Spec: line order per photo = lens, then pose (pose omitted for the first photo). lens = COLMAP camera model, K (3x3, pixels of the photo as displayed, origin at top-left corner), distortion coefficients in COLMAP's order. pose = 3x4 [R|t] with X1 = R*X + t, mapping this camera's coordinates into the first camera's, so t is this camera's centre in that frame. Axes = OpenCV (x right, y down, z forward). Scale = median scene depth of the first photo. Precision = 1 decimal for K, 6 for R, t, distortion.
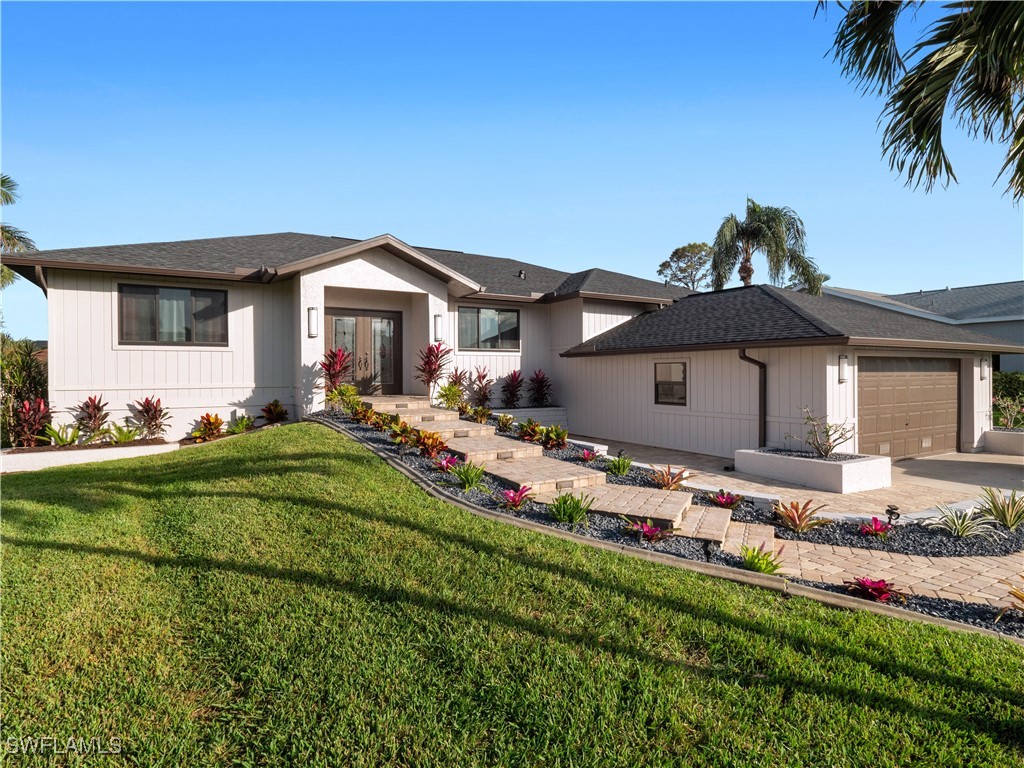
lens RADIAL K [[515.7, 0, 498.8], [0, 515.7, 376.1], [0, 0, 1]] dist [-0.001631, -0.000559]
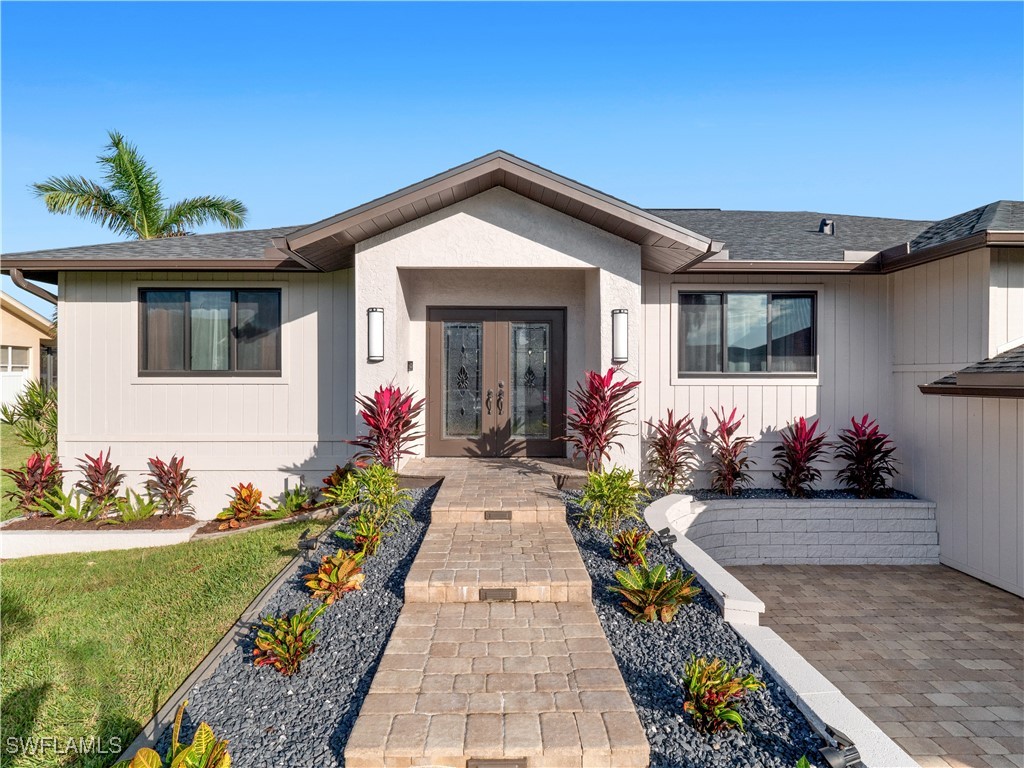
lens RADIAL K [[536.6, 0, 511.9], [0, 536.6, 376.8], [0, 0, 1]] dist [-0.002566, -0.000831]
pose [[0.876147, 0.007382, -0.481988, 0.041412], [-0.009847, 0.999948, -0.002583, -0.055171], [0.481944, 0.007009, 0.876174, 0.526828]]
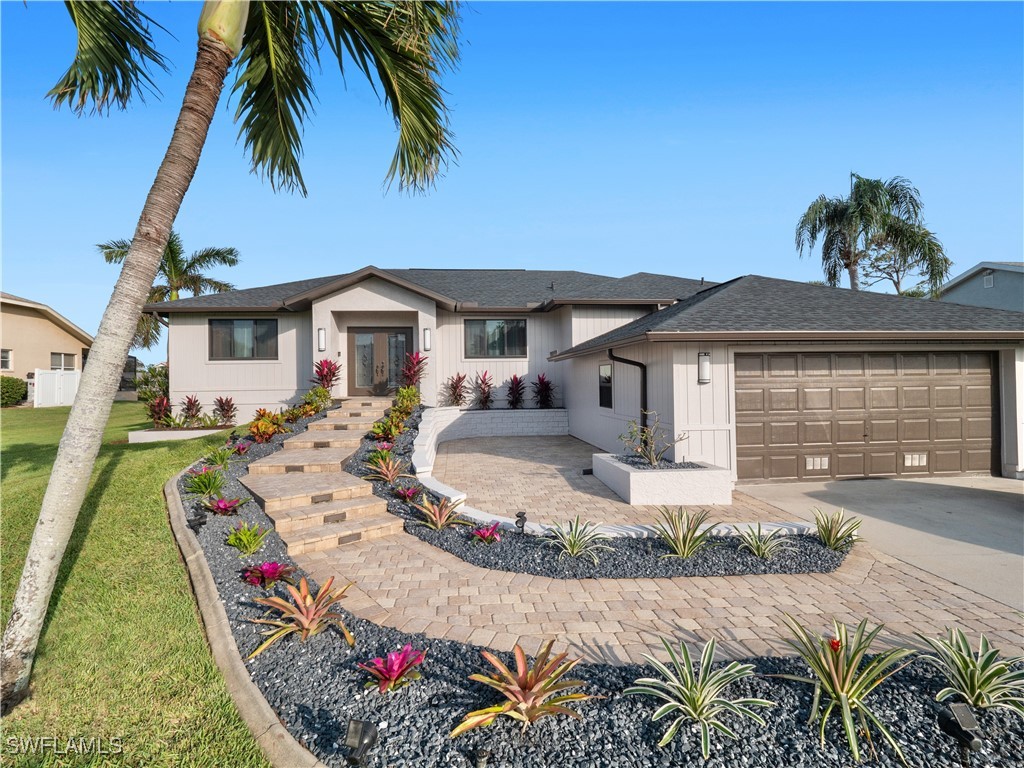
lens RADIAL K [[468.7, 0, 508.1], [0, 468.7, 376.2], [0, 0, 1]] dist [0.002139, -0.010364]
pose [[0.917384, -0.011752, -0.397829, 0.501065], [0.007209, 0.999891, -0.012911, 0.006339], [0.397937, 0.008976, 0.917369, 0.095868]]
